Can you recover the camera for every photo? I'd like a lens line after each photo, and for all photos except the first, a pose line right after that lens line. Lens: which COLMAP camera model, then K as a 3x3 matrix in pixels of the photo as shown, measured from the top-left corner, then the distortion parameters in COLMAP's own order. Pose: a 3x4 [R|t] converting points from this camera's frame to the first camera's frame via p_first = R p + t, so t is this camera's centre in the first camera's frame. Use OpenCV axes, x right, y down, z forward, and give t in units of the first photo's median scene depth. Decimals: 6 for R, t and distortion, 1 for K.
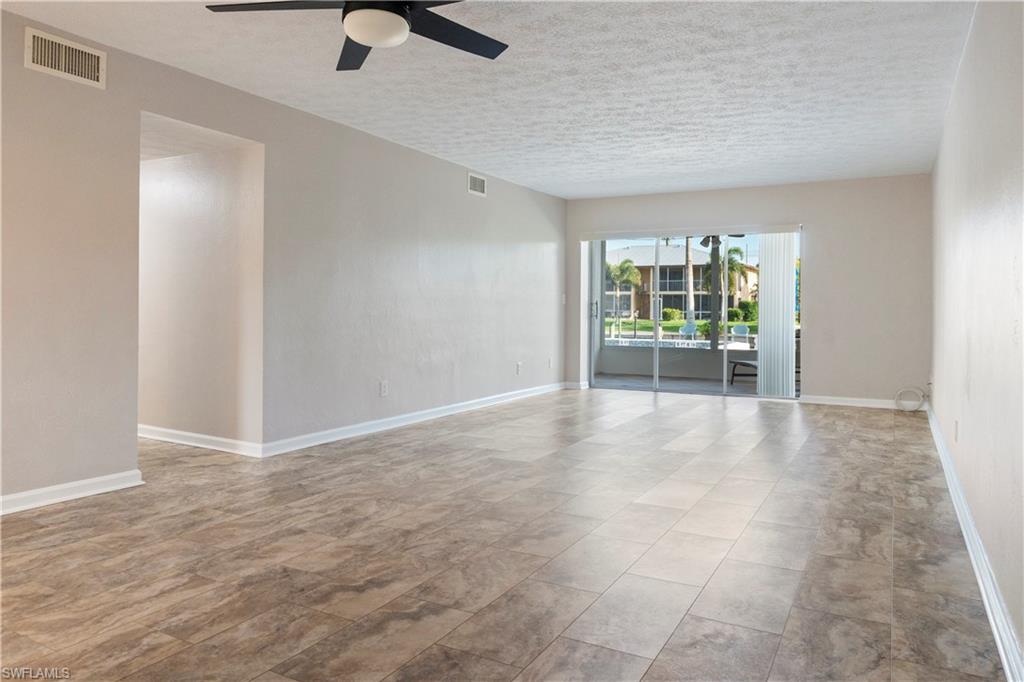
lens RADIAL K [[706.1, 0, 501.1], [0, 706.1, 335.4], [0, 0, 1]] dist [-0.029632, -0.000286]
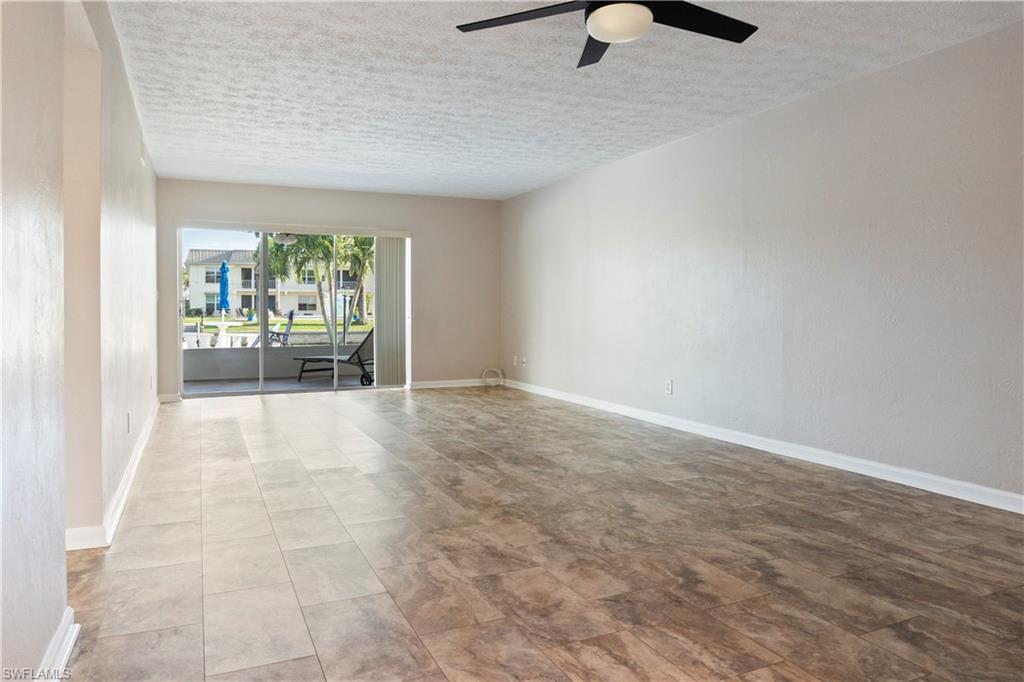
lens RADIAL K [[706.1, 0, 507.2], [0, 706.1, 332.7], [0, 0, 1]] dist [-0.029632, -0.000286]
pose [[0.577635, -0.039463, 0.815341, -0.983548], [0.038047, 0.999047, 0.021399, -0.029597], [-0.815408, 0.018660, 0.578586, 0.515509]]
